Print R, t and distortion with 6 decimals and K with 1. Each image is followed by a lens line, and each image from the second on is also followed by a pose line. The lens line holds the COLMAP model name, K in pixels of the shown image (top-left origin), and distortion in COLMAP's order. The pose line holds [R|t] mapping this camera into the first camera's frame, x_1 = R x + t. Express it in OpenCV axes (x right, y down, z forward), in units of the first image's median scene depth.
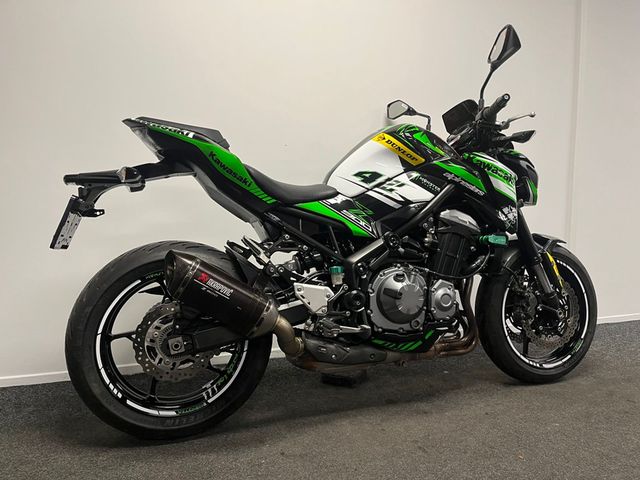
lens RADIAL K [[478.3, 0, 320.0], [0, 478.3, 240.0], [0, 0, 1]] dist [0.029593, -0.008440]
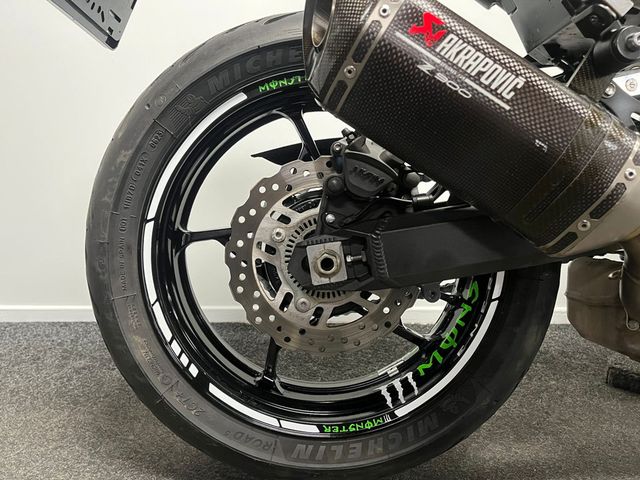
lens RADIAL K [[478.3, 0, 320.0], [0, 478.3, 240.0], [0, 0, 1]] dist [0.029593, -0.008440]
pose [[0.955602, 0.062058, -0.288050, -0.192900], [-0.040411, 0.995935, 0.080503, 0.167736], [0.291875, -0.065289, 0.954226, 0.627861]]
